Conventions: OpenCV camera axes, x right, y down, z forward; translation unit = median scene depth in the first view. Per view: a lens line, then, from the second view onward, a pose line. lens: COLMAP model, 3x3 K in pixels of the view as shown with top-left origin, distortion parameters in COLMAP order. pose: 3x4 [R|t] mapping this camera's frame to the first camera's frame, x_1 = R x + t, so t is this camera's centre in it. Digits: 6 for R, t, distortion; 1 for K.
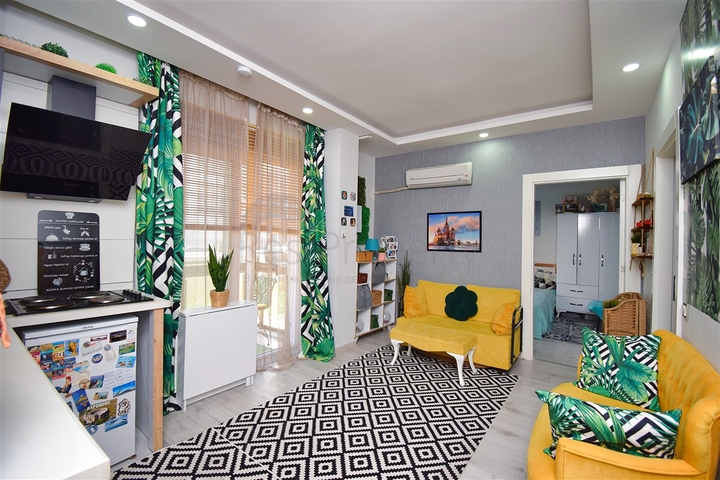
lens RADIAL K [[315.9, 0, 363.5], [0, 315.9, 237.9], [0, 0, 1]] dist [0.013138, -0.029222]
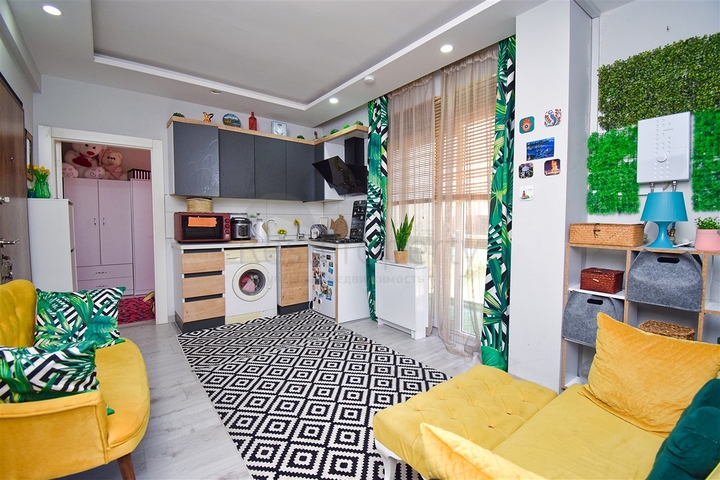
lens RADIAL K [[315.9, 0, 363.5], [0, 315.9, 237.9], [0, 0, 1]] dist [0.013138, -0.029222]
pose [[-0.277500, 0.030267, -0.960249, 1.082839], [-0.000767, 0.999496, 0.031726, 0.099315], [0.960725, 0.009541, -0.277337, 1.622733]]
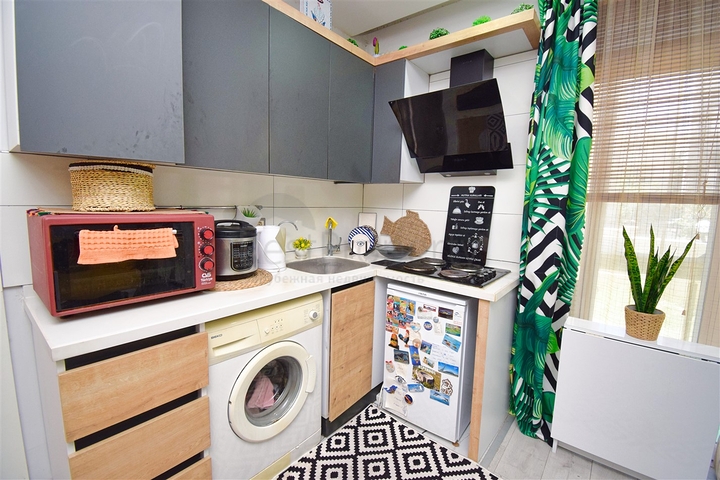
lens RADIAL K [[315.9, 0, 363.5], [0, 315.9, 237.9], [0, 0, 1]] dist [0.013138, -0.029222]
pose [[-0.055698, 0.095356, -0.993884, 0.158260], [-0.022947, 0.995044, 0.096753, -0.005151], [0.998184, 0.028196, -0.053234, 0.705301]]
